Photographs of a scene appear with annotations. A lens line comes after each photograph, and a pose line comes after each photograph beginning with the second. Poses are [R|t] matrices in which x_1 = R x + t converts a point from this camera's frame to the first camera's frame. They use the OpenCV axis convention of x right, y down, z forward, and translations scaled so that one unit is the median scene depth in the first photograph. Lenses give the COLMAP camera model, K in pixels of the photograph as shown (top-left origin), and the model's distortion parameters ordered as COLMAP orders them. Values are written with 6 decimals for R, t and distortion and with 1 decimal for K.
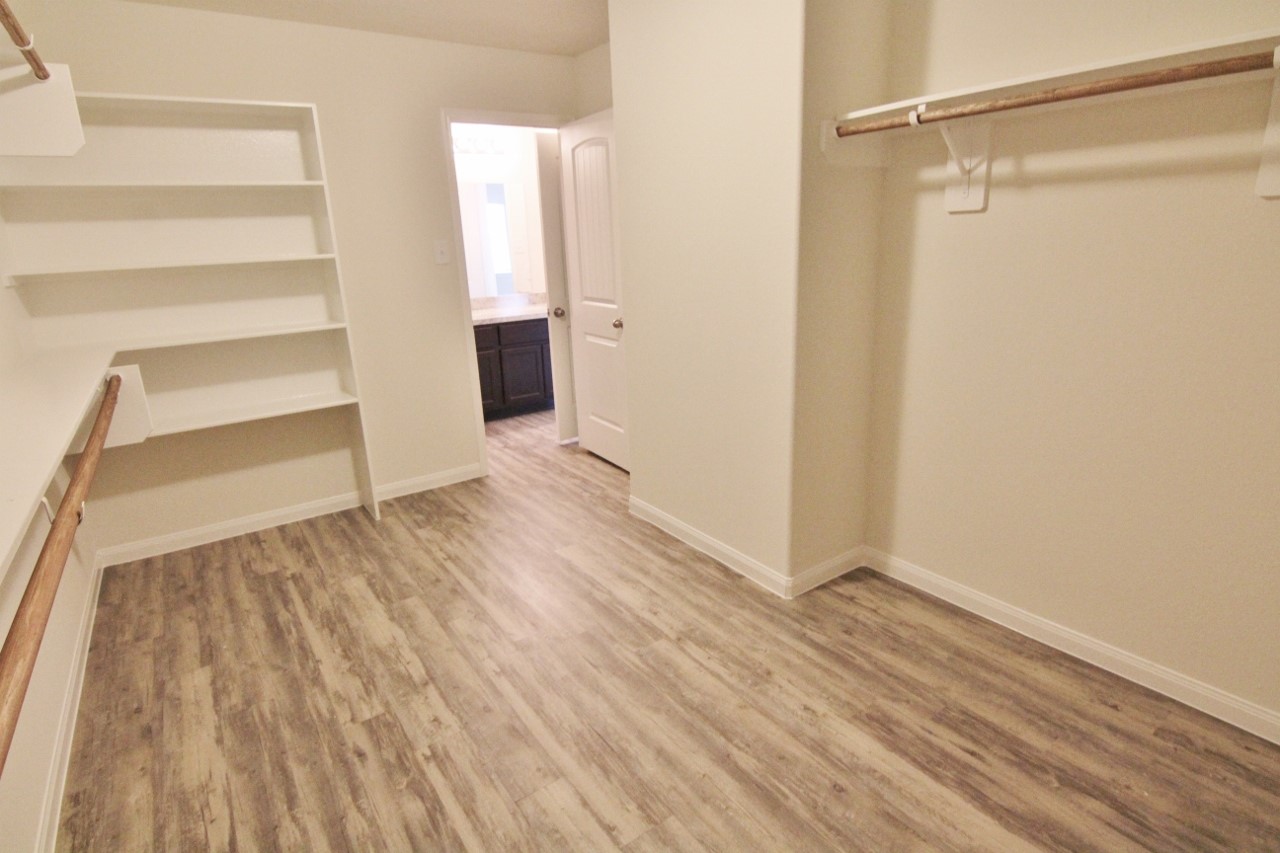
lens RADIAL K [[657.1, 0, 640.0], [0, 657.1, 426.5], [0, 0, 1]] dist [-0.001496, -0.016520]
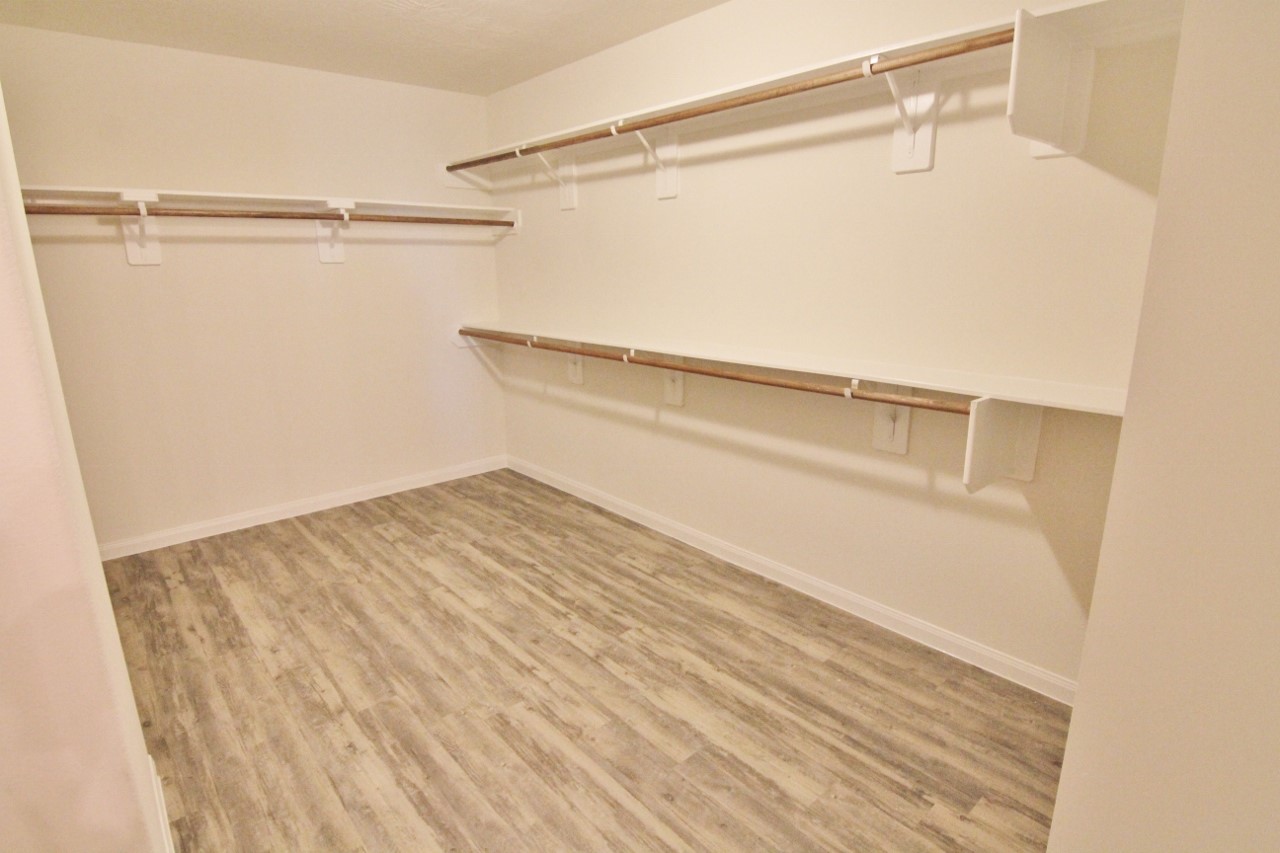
lens RADIAL K [[657.1, 0, 640.0], [0, 657.1, 426.5], [0, 0, 1]] dist [-0.001496, -0.016520]
pose [[-0.992971, 0.074912, -0.091629, -0.299376], [0.018757, 0.864014, 0.503118, -0.468440], [0.116858, 0.497863, -0.859346, 1.634303]]
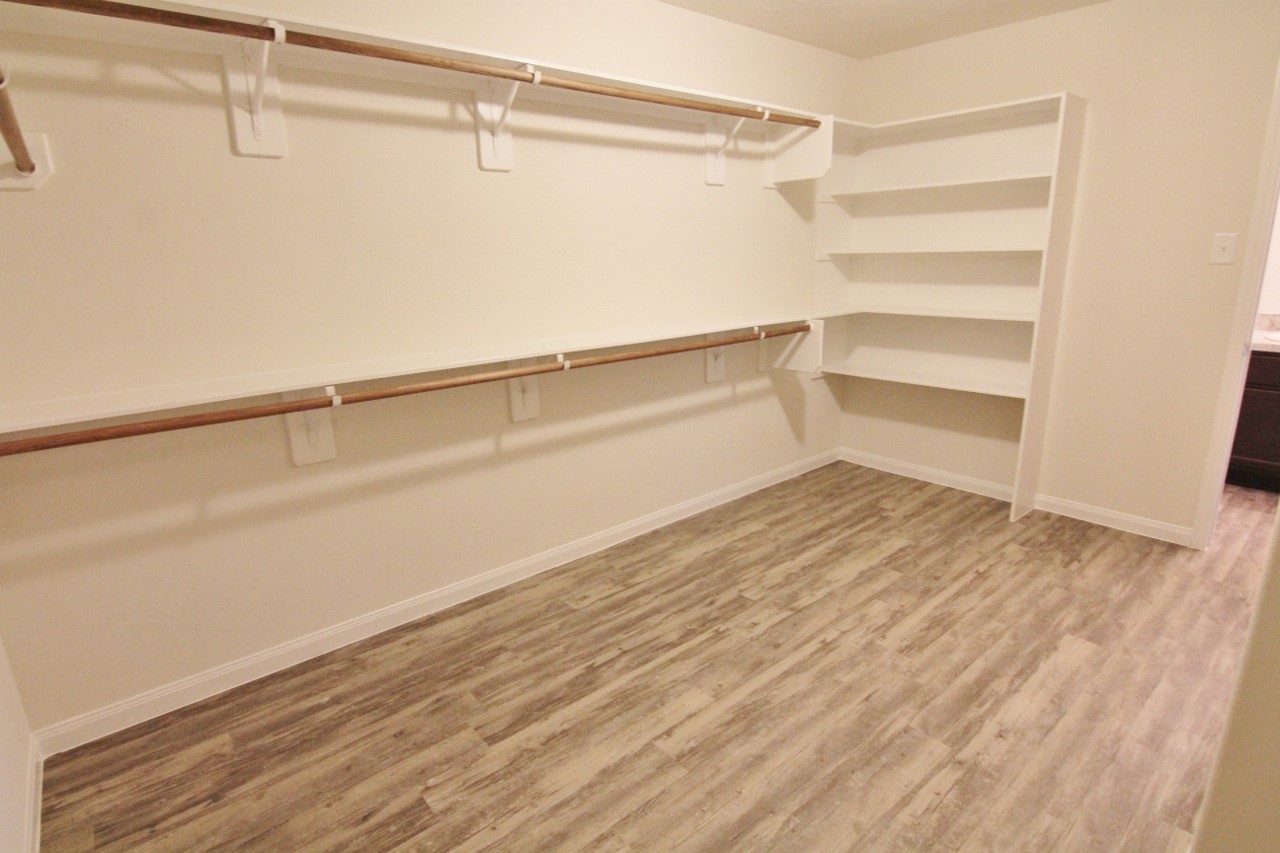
lens RADIAL K [[664.7, 0, 640.6], [0, 664.7, 421.2], [0, 0, 1]] dist [0.000195, -0.015730]
pose [[0.093270, 0.282383, -0.954757, 0.654599], [-0.255040, 0.933719, 0.251246, -0.151170], [0.962422, 0.220067, 0.159106, 0.426925]]
